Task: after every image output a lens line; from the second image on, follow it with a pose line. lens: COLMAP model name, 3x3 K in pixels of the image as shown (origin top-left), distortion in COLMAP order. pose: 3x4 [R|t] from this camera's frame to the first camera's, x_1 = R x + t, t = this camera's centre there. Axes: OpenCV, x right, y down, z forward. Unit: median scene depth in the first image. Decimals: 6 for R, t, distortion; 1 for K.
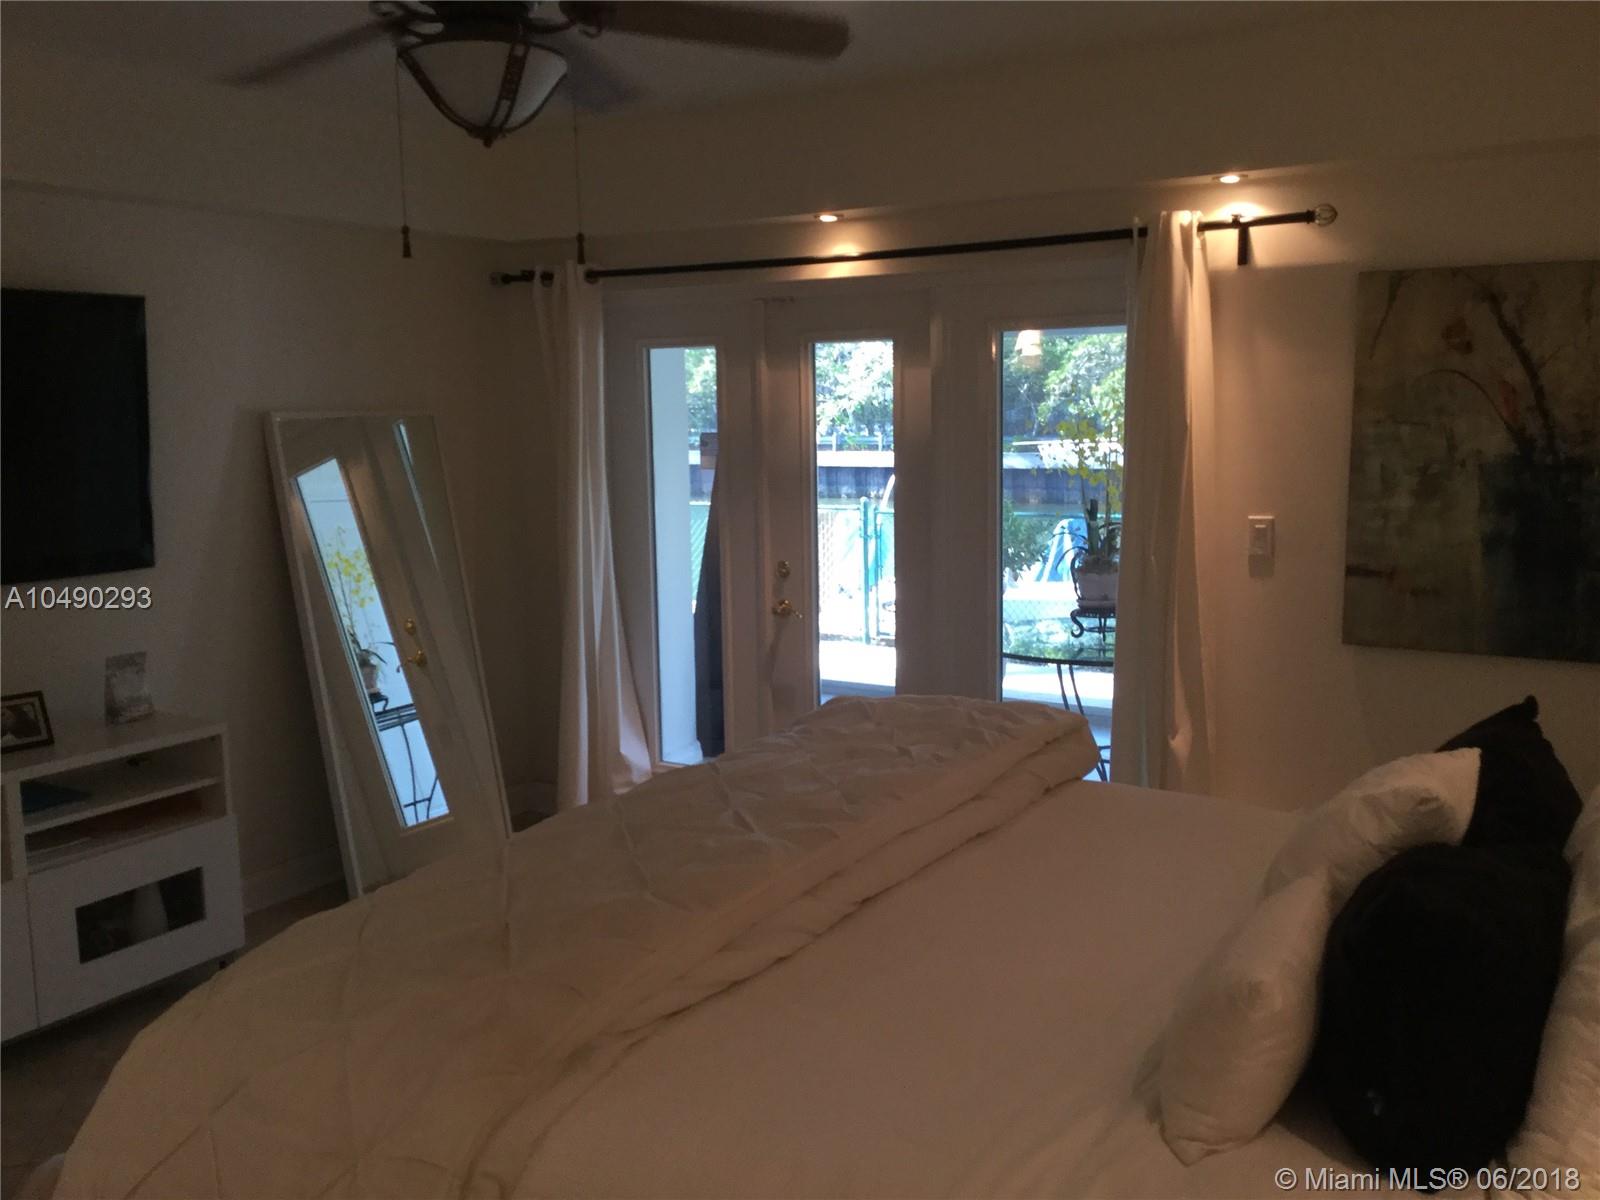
lens RADIAL K [[1439.3, 0, 800.8], [0, 1439.3, 594.1], [0, 0, 1]] dist [0.145899, -0.297289]
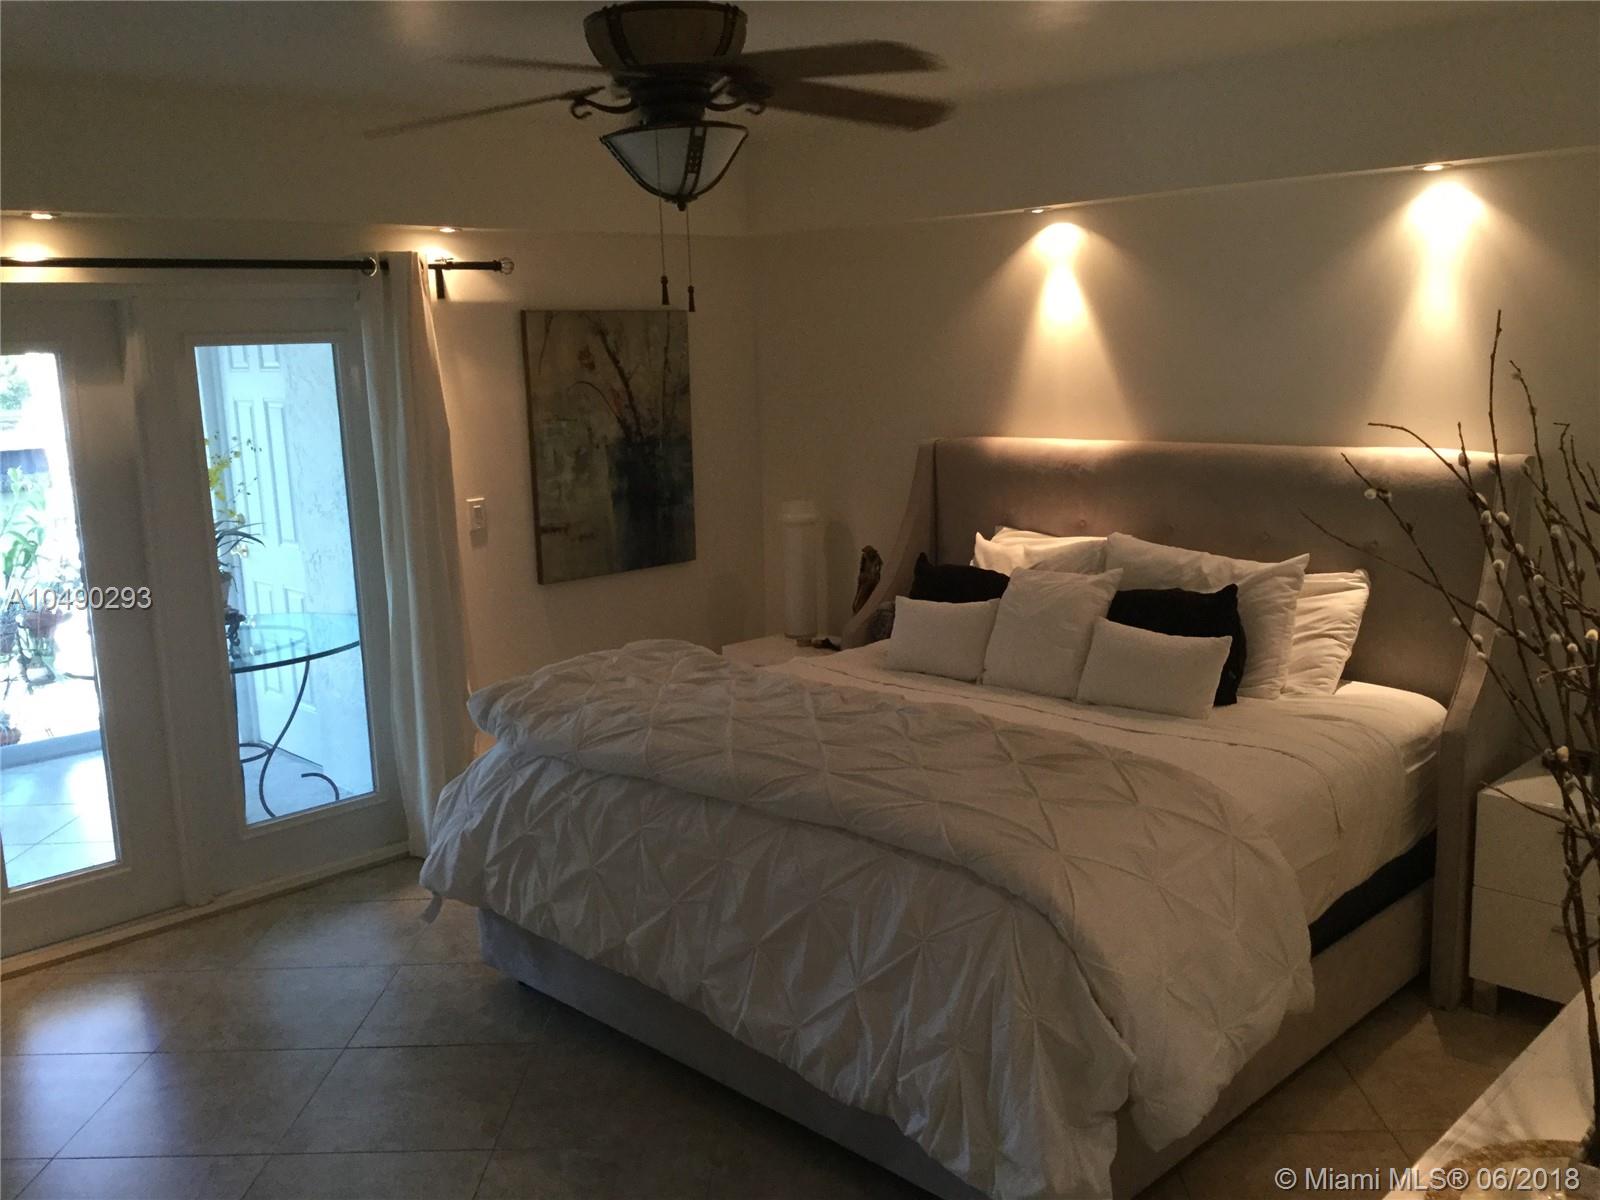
lens RADIAL K [[1439.3, 0, 800.8], [0, 1439.3, 594.1], [0, 0, 1]] dist [0.145899, -0.297289]
pose [[0.230904, -0.164569, 0.958958, -0.911341], [0.153560, 0.979404, 0.131102, -0.101994], [-0.960782, 0.116986, 0.251420, 0.457448]]
